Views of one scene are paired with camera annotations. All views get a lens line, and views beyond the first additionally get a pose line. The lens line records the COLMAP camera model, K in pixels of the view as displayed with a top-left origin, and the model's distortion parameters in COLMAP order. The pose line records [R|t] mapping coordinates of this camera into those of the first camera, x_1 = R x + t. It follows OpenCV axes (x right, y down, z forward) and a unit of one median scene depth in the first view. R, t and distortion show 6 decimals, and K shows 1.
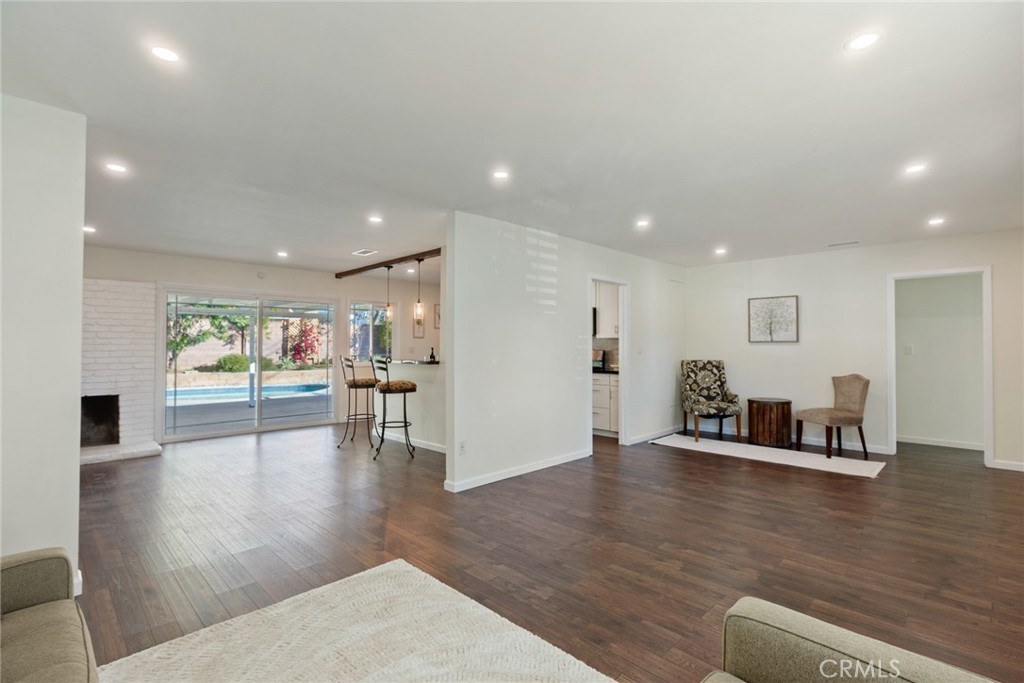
lens RADIAL K [[477.4, 0, 515.4], [0, 477.4, 337.1], [0, 0, 1]] dist [-0.003487, -0.000972]
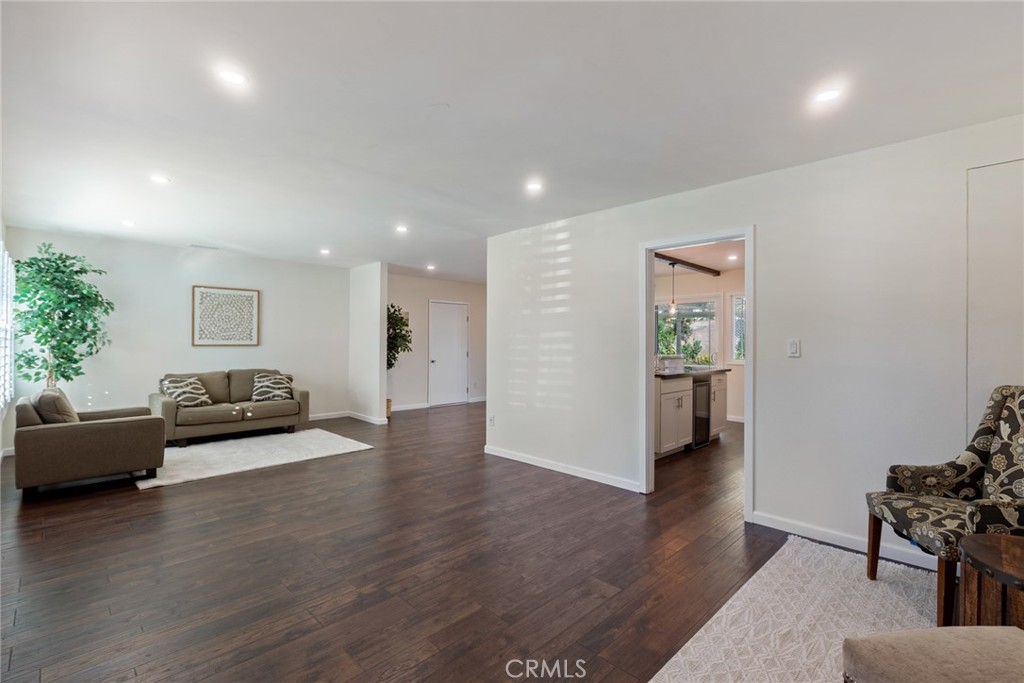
lens RADIAL K [[461.7, 0, 510.6], [0, 461.7, 342.7], [0, 0, 1]] dist [0.002411, -0.000324]
pose [[-0.001634, 0.001895, -0.999997, 0.792491], [0.014640, 0.999891, 0.001871, 0.014668], [0.999891, -0.014637, -0.001662, 0.741590]]
